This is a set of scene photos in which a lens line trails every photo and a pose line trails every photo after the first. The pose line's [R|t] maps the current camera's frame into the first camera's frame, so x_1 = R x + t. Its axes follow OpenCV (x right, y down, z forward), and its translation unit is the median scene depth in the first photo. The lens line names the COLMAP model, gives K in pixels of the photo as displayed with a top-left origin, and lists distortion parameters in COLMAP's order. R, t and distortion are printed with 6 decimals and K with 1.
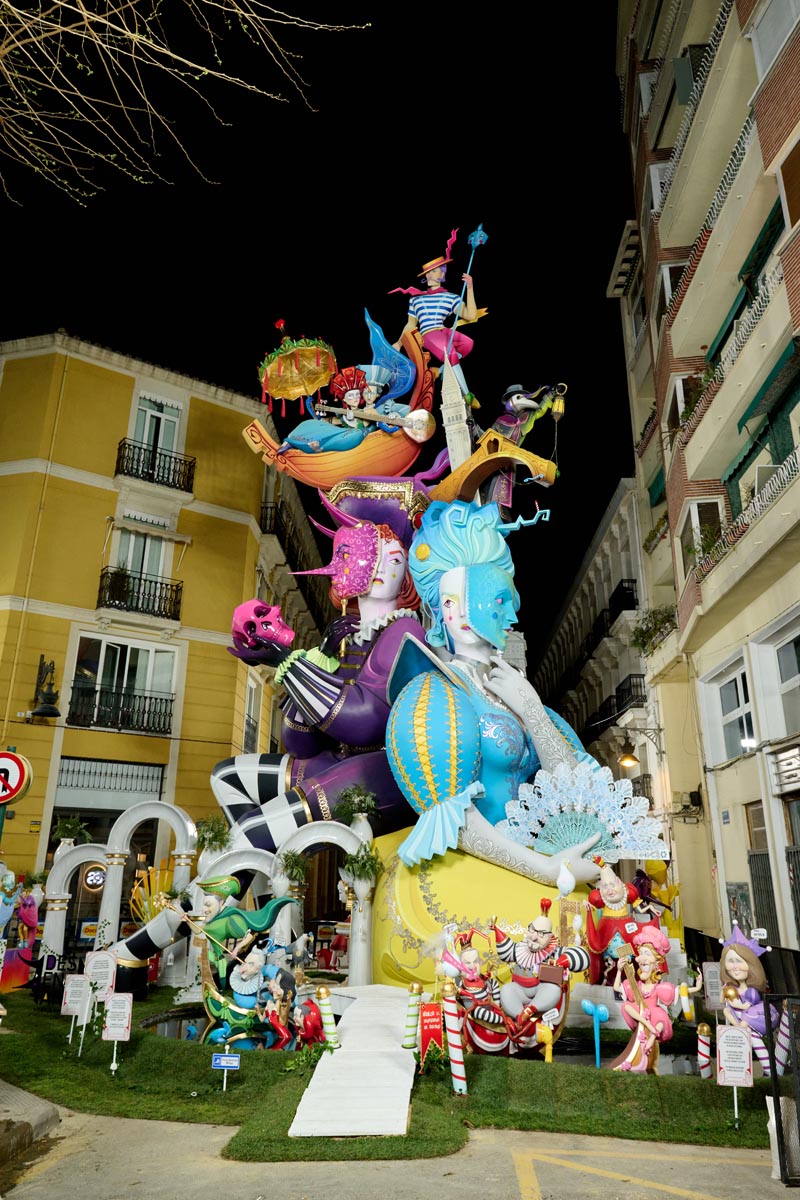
lens RADIAL K [[788.6, 0, 400.0], [0, 788.6, 600.0], [0, 0, 1]] dist [-0.001587, -0.002297]
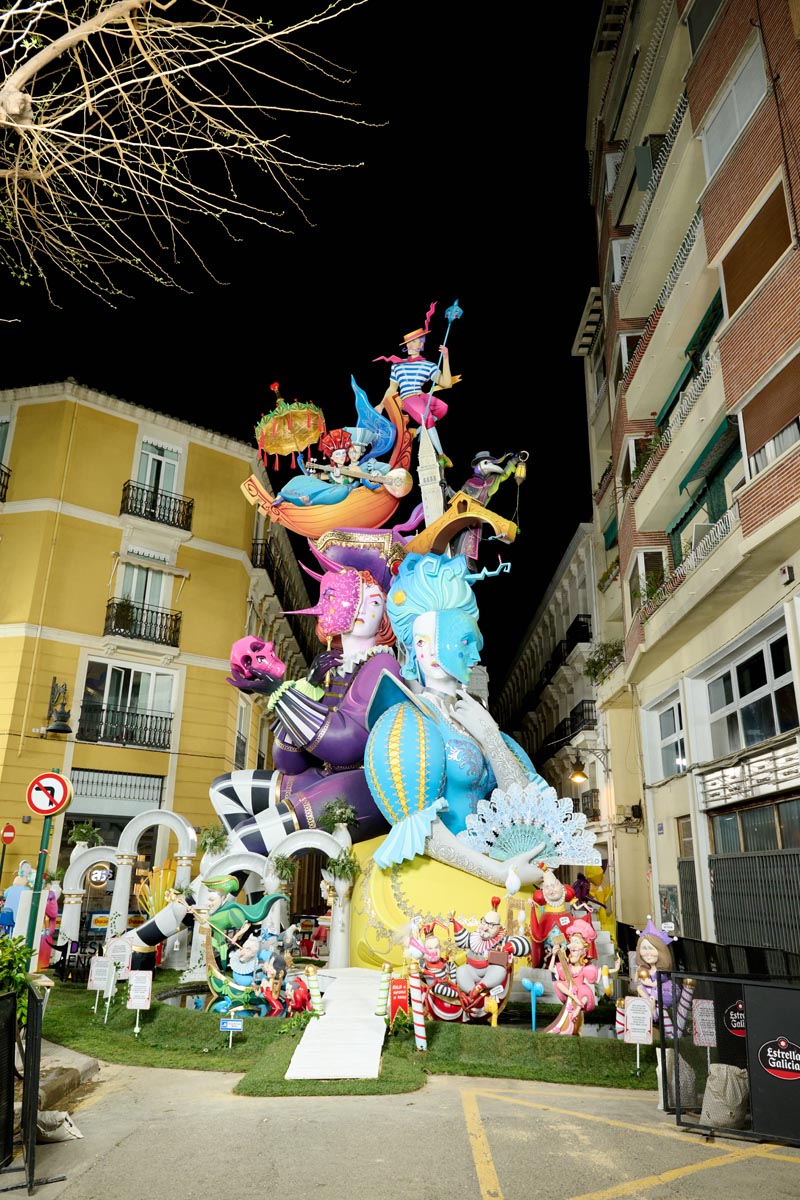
lens RADIAL K [[839.5, 0, 393.8], [0, 839.5, 621.3], [0, 0, 1]] dist [-0.002064, 0.000176]
pose [[0.999528, 0.017311, 0.025398, -0.008792], [-0.018386, 0.998917, 0.042736, -0.075229], [-0.024631, -0.043183, 0.998764, -0.207730]]
